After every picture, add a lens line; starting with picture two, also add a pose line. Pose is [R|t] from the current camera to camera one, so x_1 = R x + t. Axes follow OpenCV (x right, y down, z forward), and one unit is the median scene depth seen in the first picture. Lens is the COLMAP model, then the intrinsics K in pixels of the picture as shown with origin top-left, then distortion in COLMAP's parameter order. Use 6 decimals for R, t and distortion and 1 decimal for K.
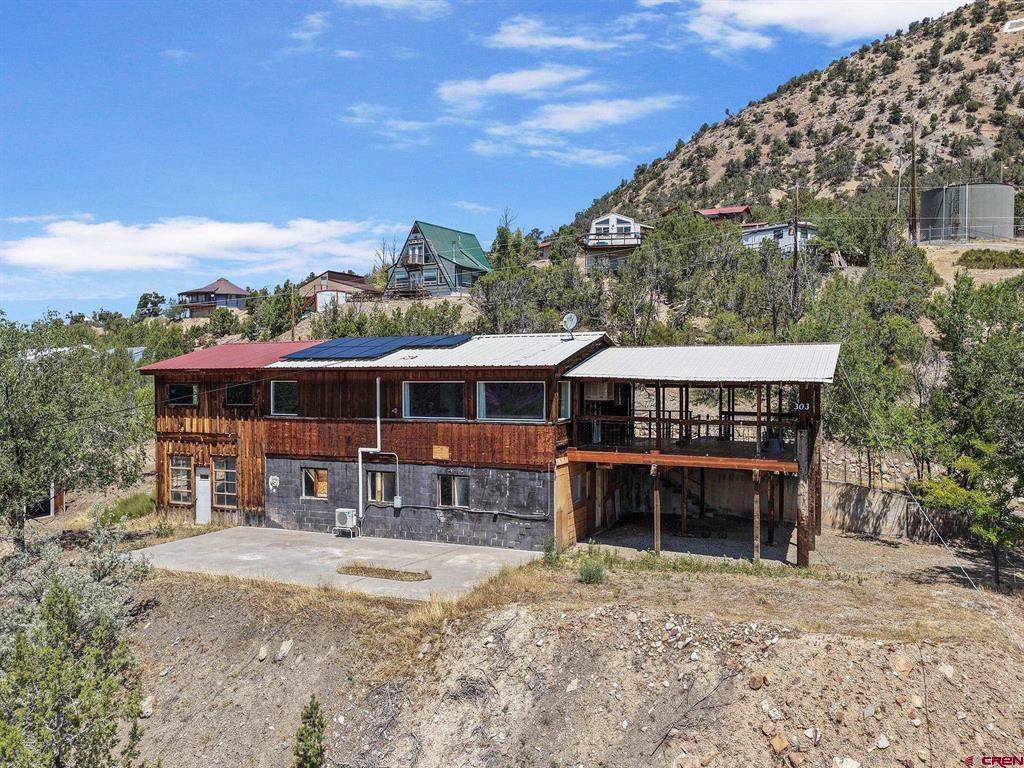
lens RADIAL K [[849.2, 0, 516.6], [0, 849.2, 387.3], [0, 0, 1]] dist [-0.009501, 0.029648]
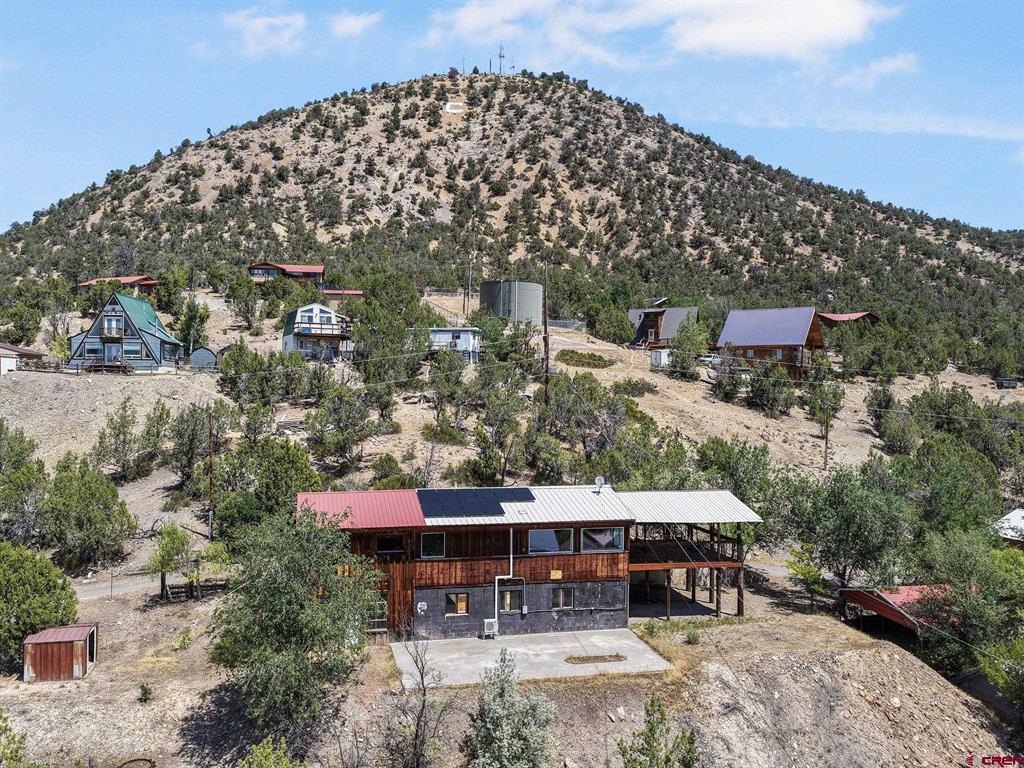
lens RADIAL K [[849.2, 0, 516.6], [0, 849.2, 387.3], [0, 0, 1]] dist [-0.009501, 0.029648]
pose [[0.797537, 0.009147, 0.603201, -0.161716], [-0.003562, 0.999939, -0.010454, -0.037219], [-0.603260, 0.006189, 0.797521, -0.030227]]
